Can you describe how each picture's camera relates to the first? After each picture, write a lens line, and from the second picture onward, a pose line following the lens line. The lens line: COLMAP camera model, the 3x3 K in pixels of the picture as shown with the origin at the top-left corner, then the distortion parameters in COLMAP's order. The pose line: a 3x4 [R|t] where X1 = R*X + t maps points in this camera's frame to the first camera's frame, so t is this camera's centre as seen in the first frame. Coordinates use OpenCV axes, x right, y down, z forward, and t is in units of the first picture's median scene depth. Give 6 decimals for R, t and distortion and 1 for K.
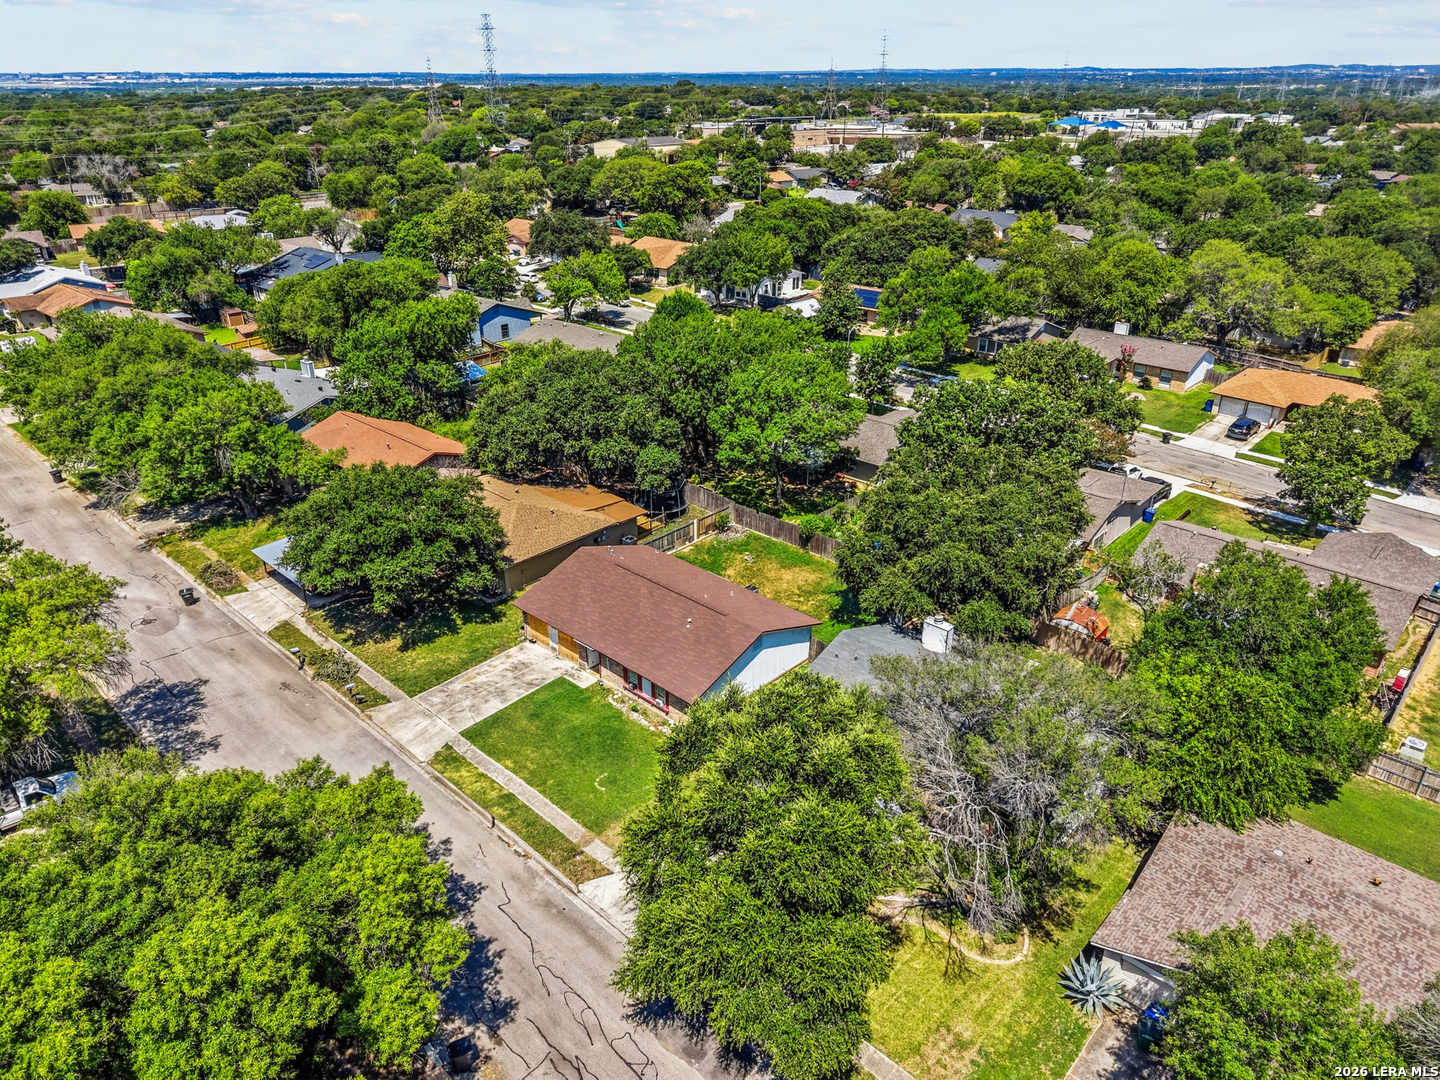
lens RADIAL K [[971.8, 0, 720.0], [0, 971.8, 540.0], [0, 0, 1]] dist [0.005417, 0.002777]
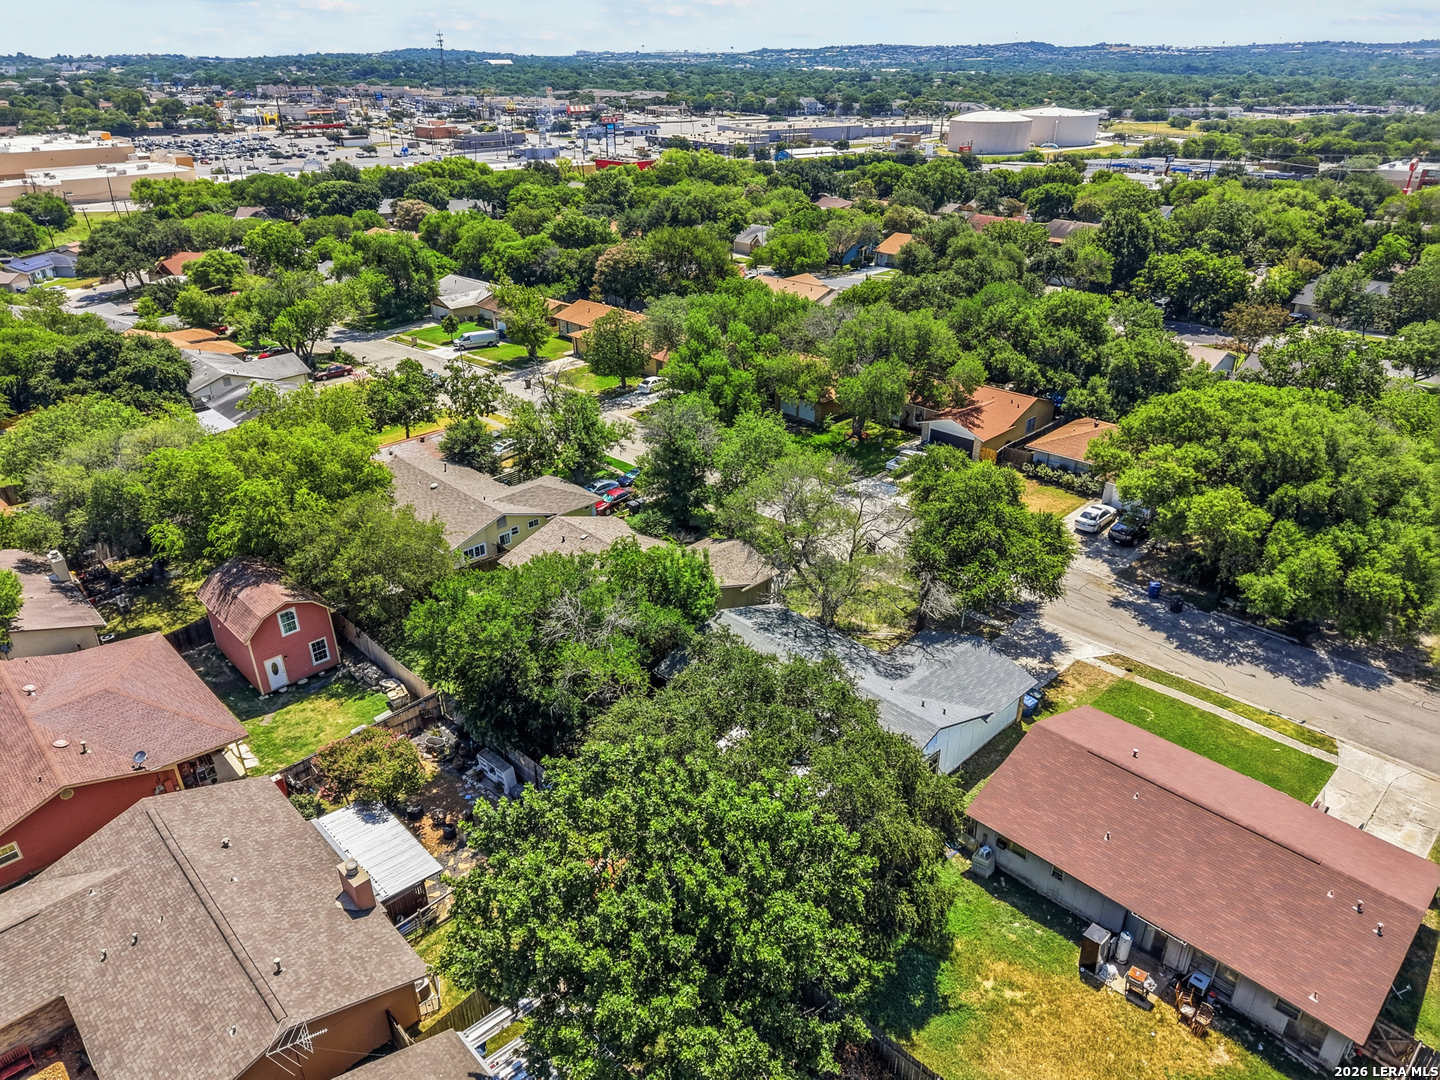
lens RADIAL K [[971.8, 0, 720.0], [0, 971.8, 540.0], [0, 0, 1]] dist [0.005417, 0.002777]
pose [[-0.998809, -0.018320, 0.045214, 0.313950], [0.024222, 0.618253, 0.785606, -0.748860], [-0.042346, 0.785765, -0.617073, 1.556659]]
